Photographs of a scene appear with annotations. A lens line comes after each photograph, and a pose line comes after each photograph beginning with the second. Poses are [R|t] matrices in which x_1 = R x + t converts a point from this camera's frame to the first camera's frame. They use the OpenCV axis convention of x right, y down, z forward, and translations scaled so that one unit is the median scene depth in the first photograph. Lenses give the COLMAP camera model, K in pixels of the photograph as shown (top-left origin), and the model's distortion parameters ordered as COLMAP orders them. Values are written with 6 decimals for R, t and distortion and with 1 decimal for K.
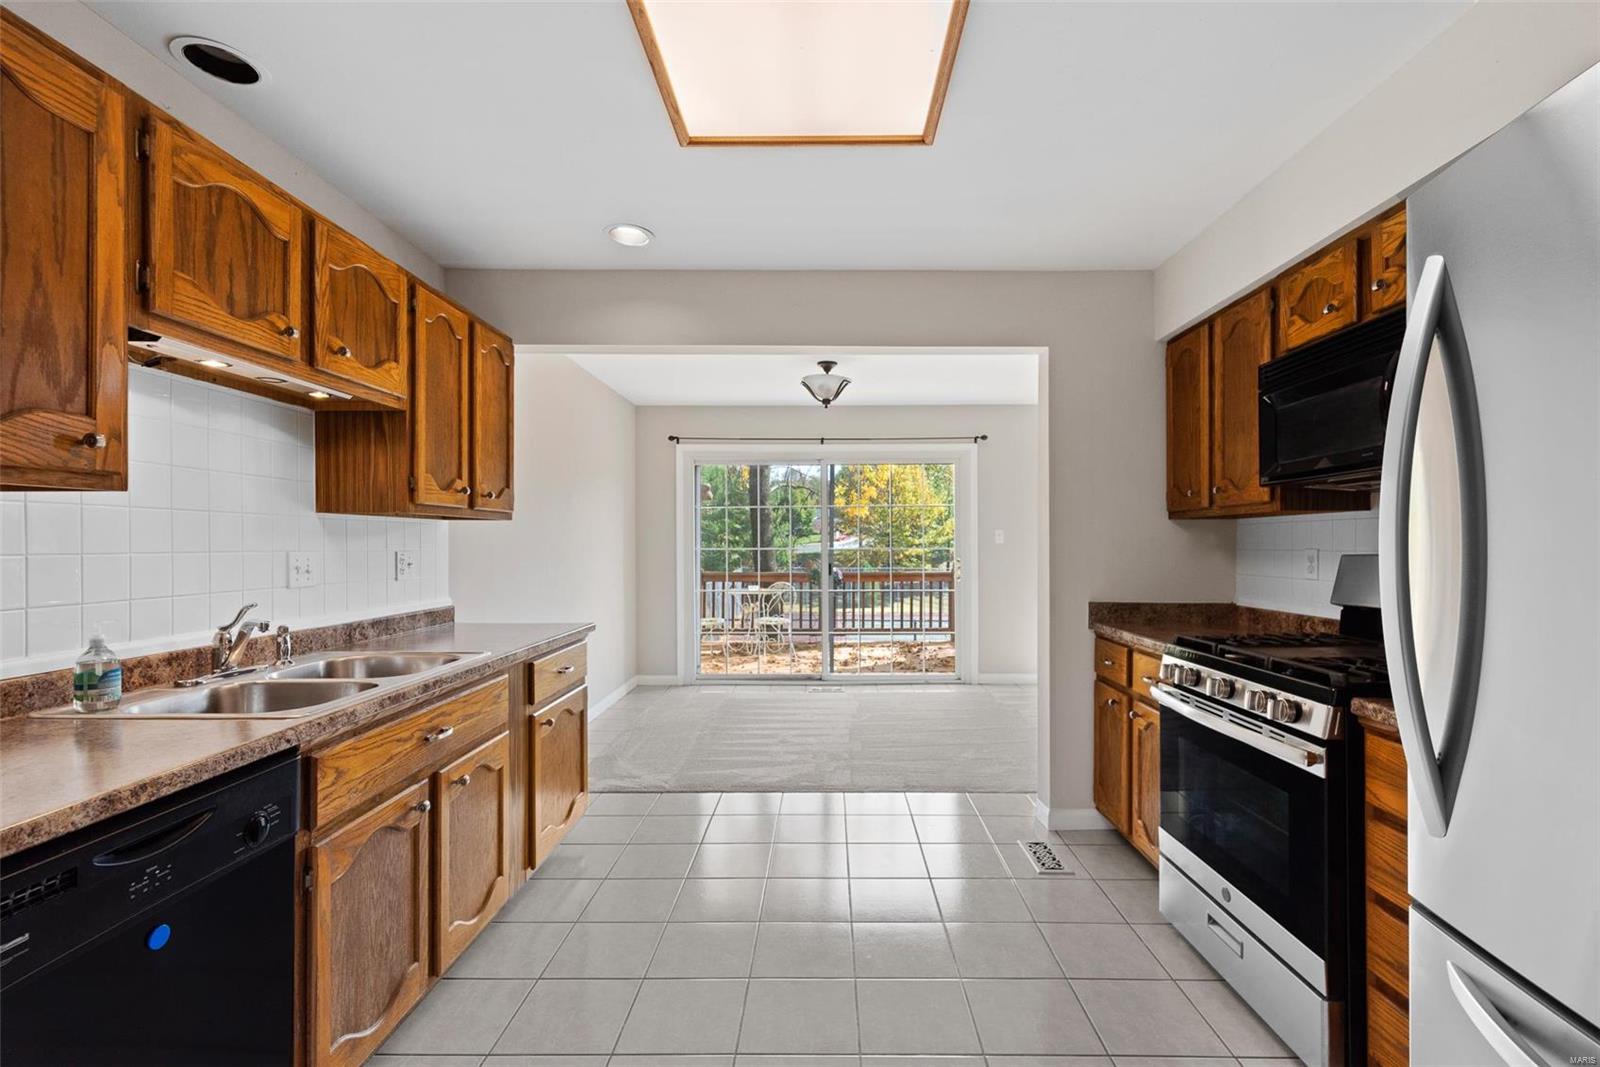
lens RADIAL K [[710.8, 0, 821.7], [0, 710.8, 545.6], [0, 0, 1]] dist [0.000453, 0.000006]
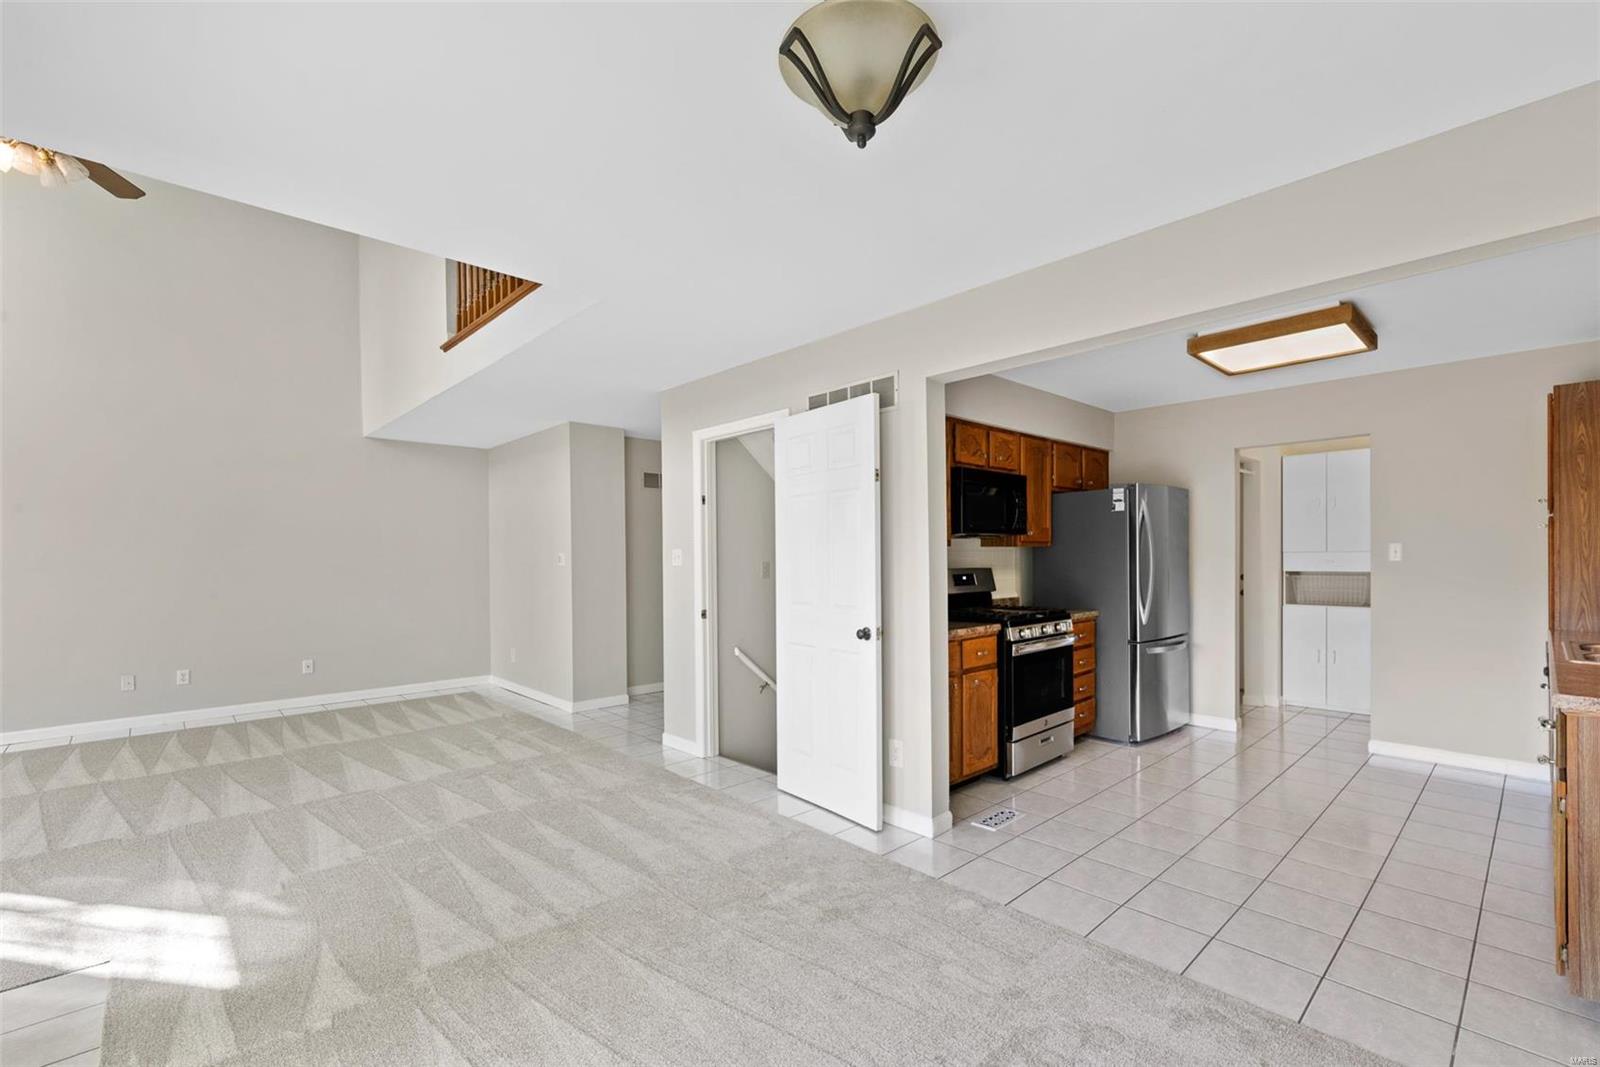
lens RADIAL K [[695.9, 0, 825.3], [0, 695.9, 565.4], [0, 0, 1]] dist [-0.000891, 0.000352]
pose [[-0.700245, -0.000996, 0.713901, -0.345638], [0.010489, 0.999877, 0.011684, -0.020434], [-0.713825, 0.015670, -0.700149, 2.100773]]
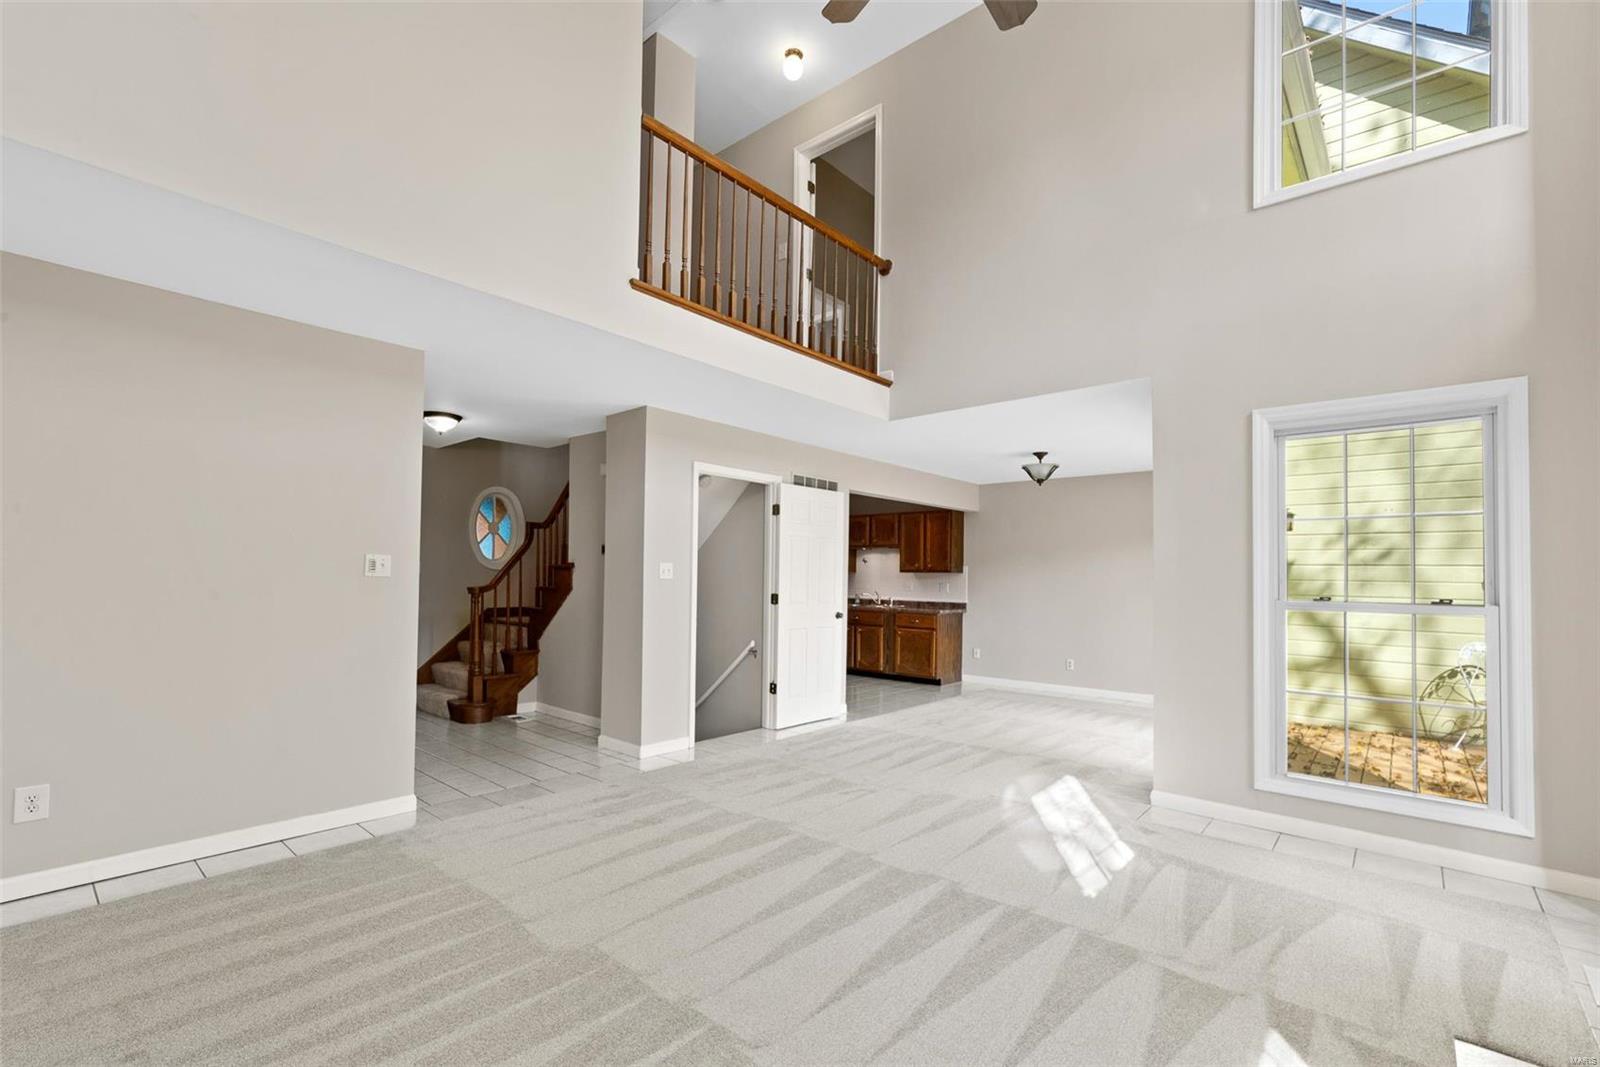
lens RADIAL K [[693.4, 0, 822.4], [0, 693.4, 561.9], [0, 0, 1]] dist [0.000981, -0.000065]
pose [[-0.637162, -0.025220, -0.770317, 2.249911], [-0.016698, 0.999682, -0.018918, -0.020363], [0.770549, 0.000809, -0.637381, 2.621310]]
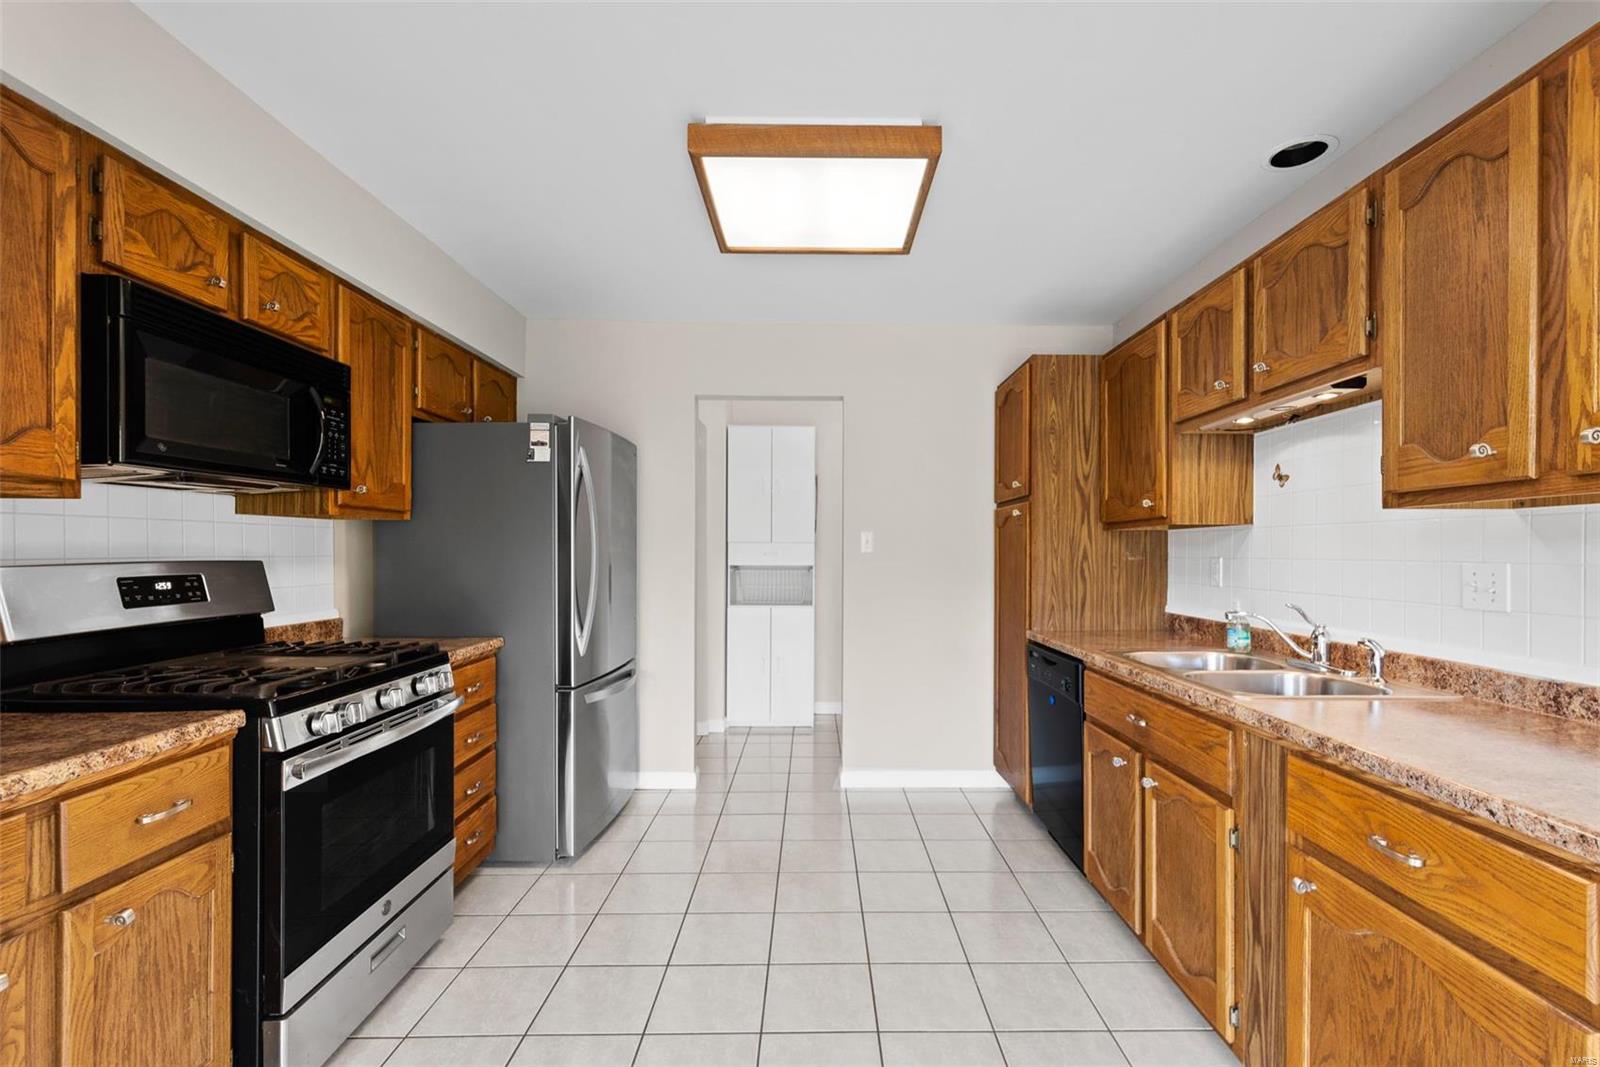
lens RADIAL K [[704.1, 0, 829.1], [0, 704.1, 555.6], [0, 0, 1]] dist [0.000505, 0.000233]
pose [[-0.999499, -0.001786, -0.031605, -0.008009], [-0.002068, 0.999958, 0.008894, -0.003928], [0.031587, 0.008955, -0.999461, 1.397968]]
